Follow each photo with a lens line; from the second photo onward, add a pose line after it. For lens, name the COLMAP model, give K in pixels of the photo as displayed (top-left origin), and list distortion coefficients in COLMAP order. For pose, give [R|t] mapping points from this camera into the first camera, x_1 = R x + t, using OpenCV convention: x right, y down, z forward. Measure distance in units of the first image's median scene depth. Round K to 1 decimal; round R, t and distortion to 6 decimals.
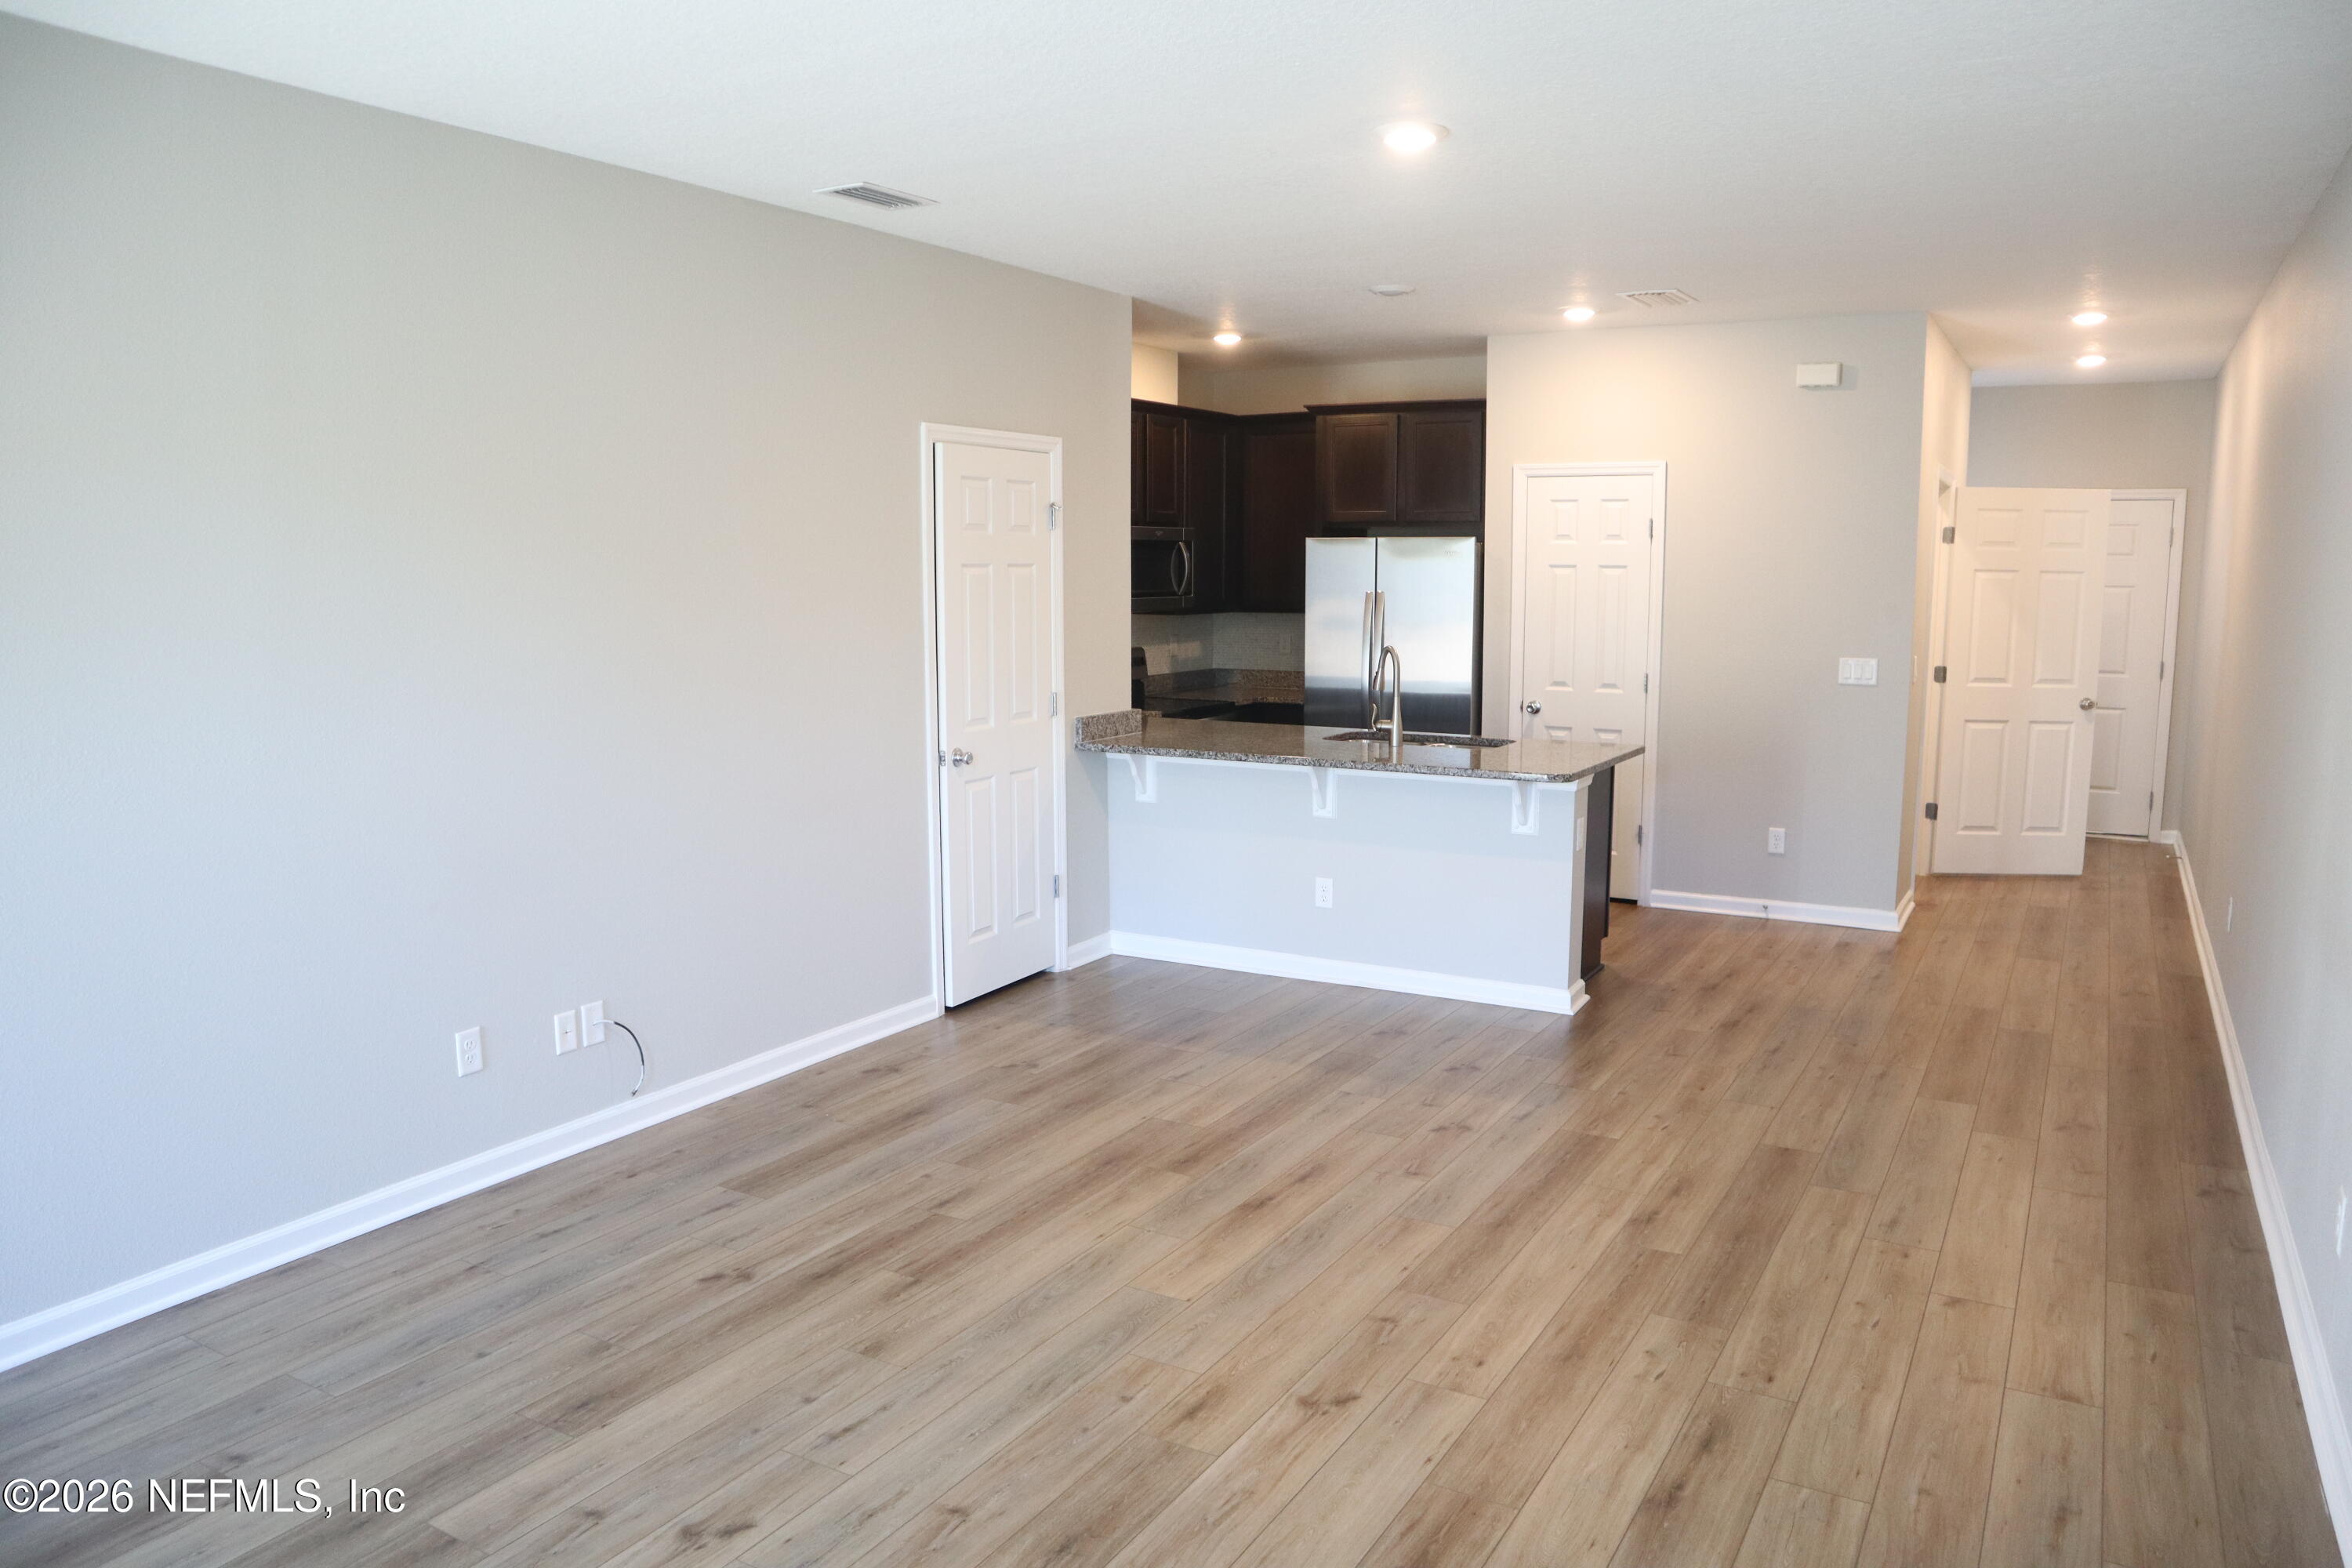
lens RADIAL K [[1629.0, 0, 1176.0], [0, 1629.0, 784.0], [0, 0, 1]] dist [-0.115585, 0.078477]
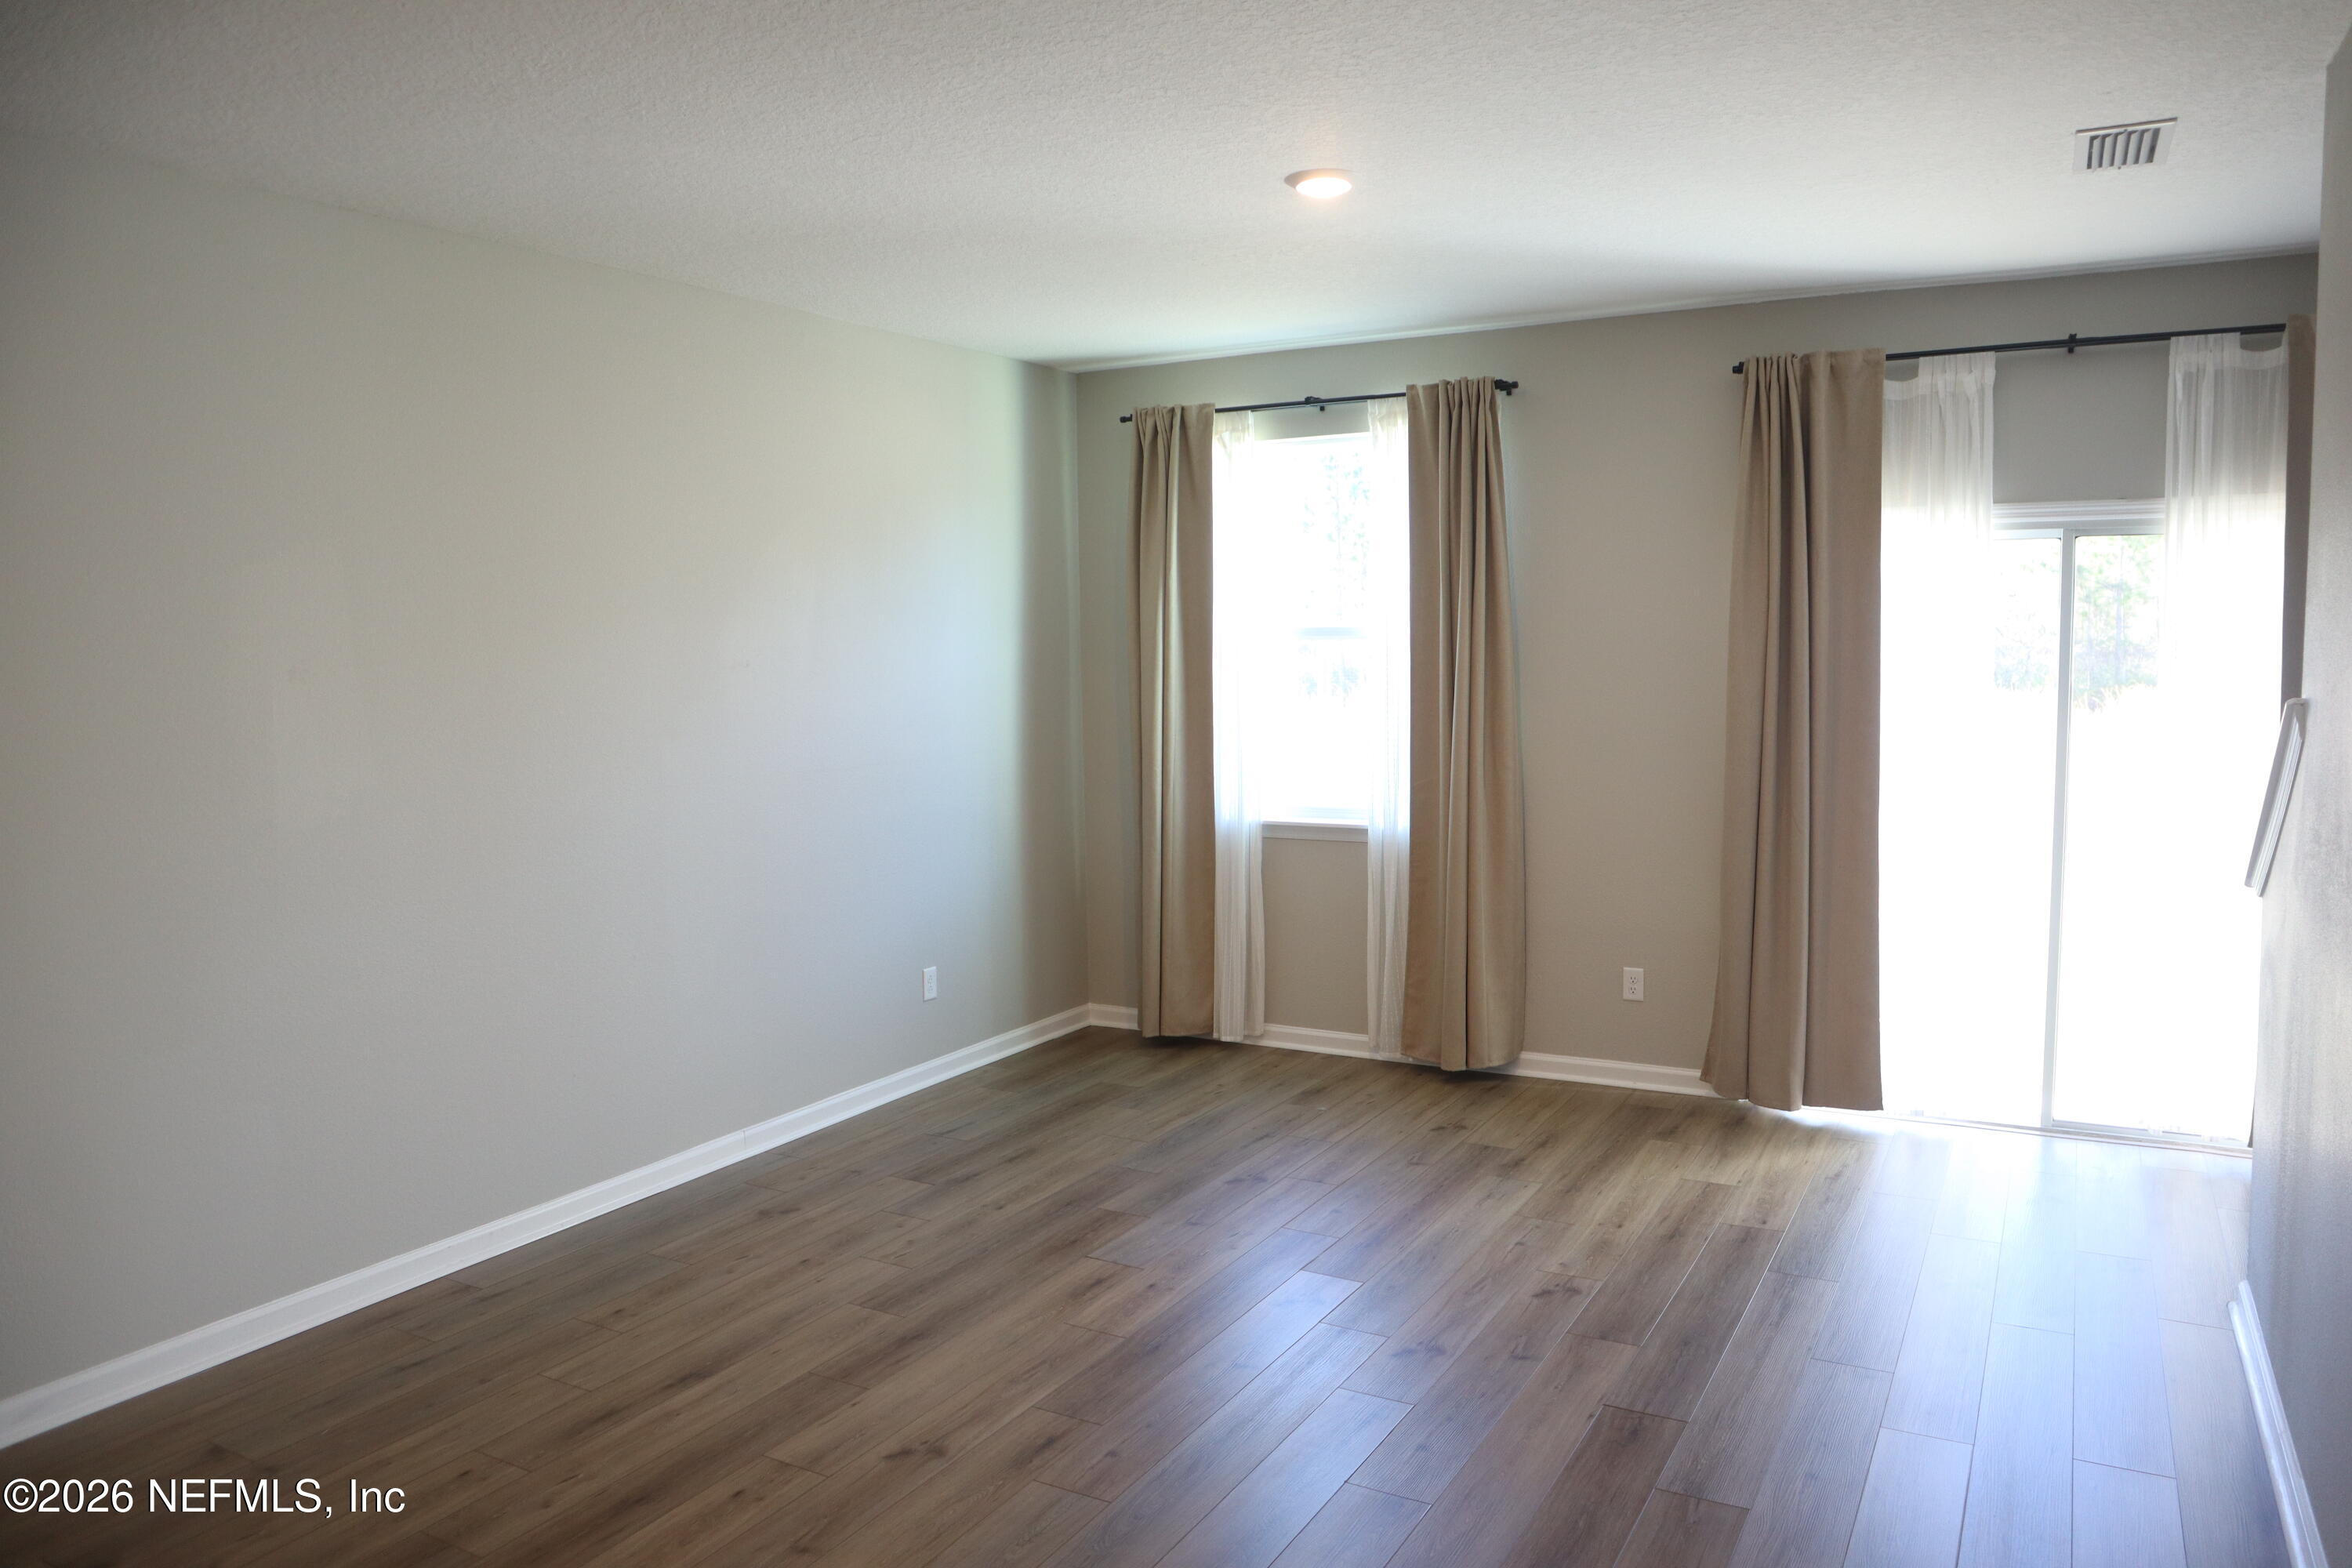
lens RADIAL K [[1629.0, 0, 1176.0], [0, 1629.0, 784.0], [0, 0, 1]] dist [-0.115585, 0.078477]
pose [[-0.999676, 0.019942, -0.015800, -0.042653], [0.016022, 0.975833, 0.217928, -0.170110], [0.019765, 0.217604, -0.975837, 1.259542]]
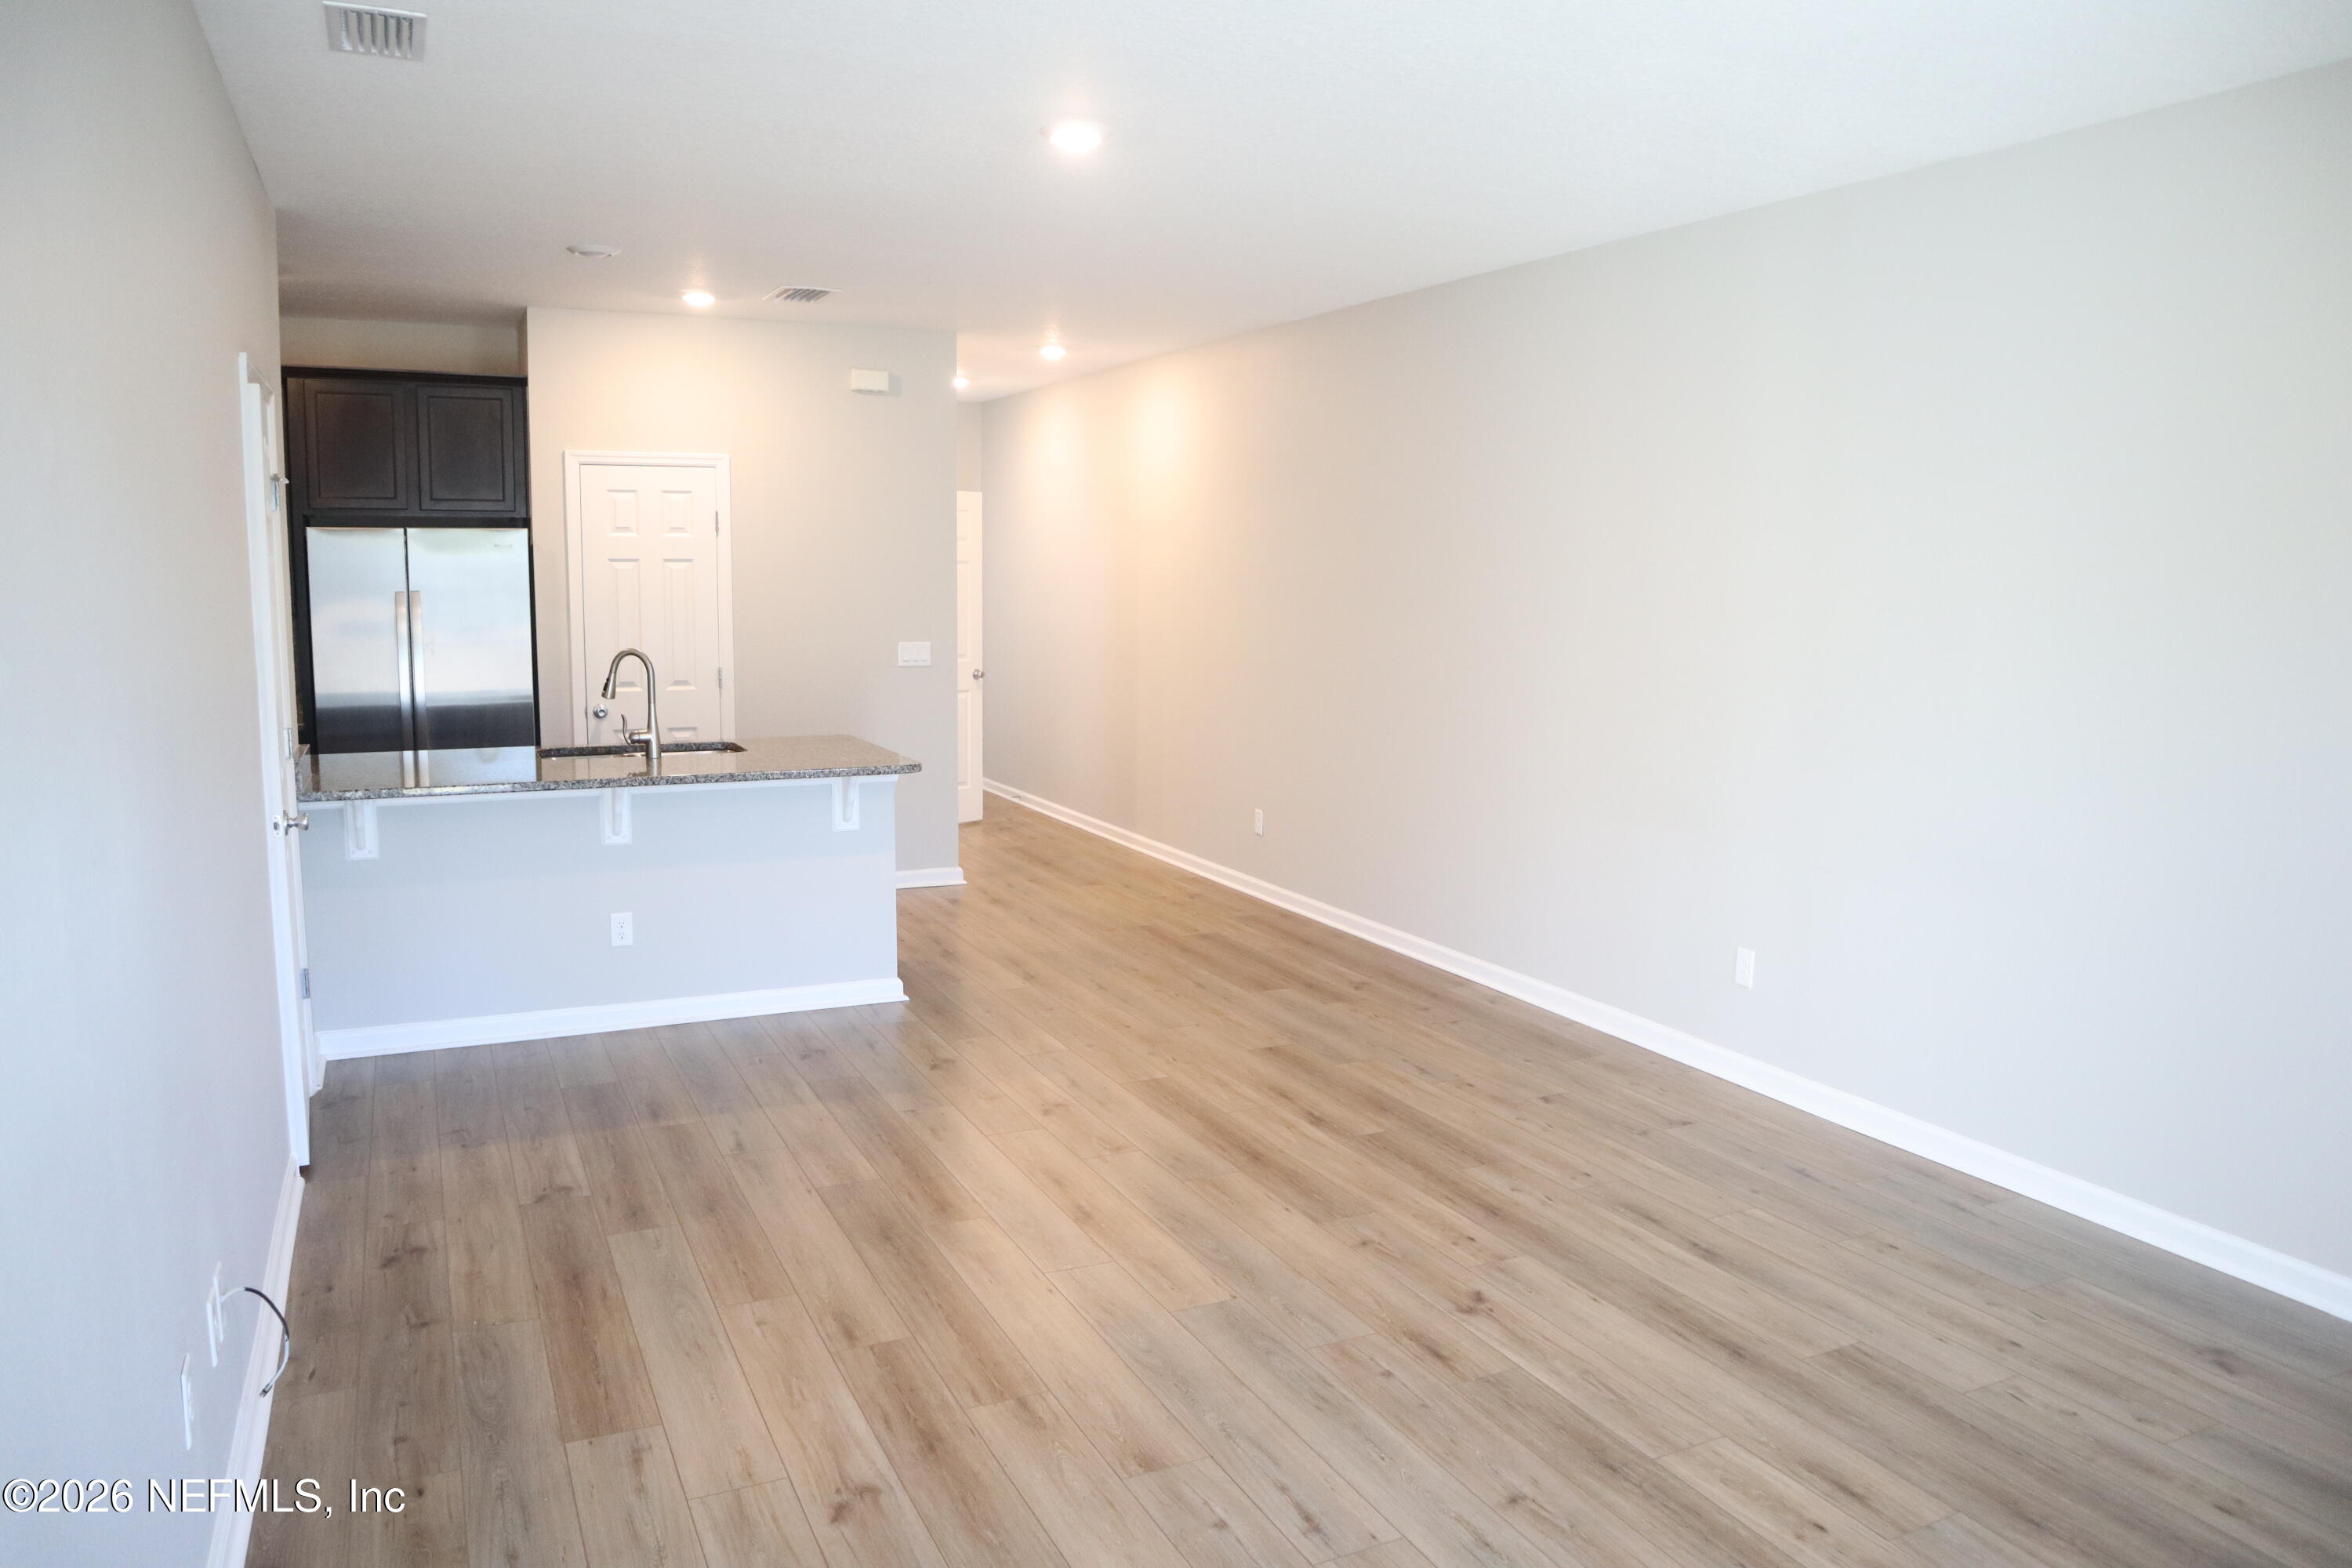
lens RADIAL K [[1629.0, 0, 1176.0], [0, 1629.0, 784.0], [0, 0, 1]] dist [-0.115585, 0.078477]
pose [[0.559089, -0.102694, 0.822723, -0.603477], [0.098703, 0.993487, 0.056934, -0.042285], [-0.823211, 0.049374, 0.565584, 0.337879]]
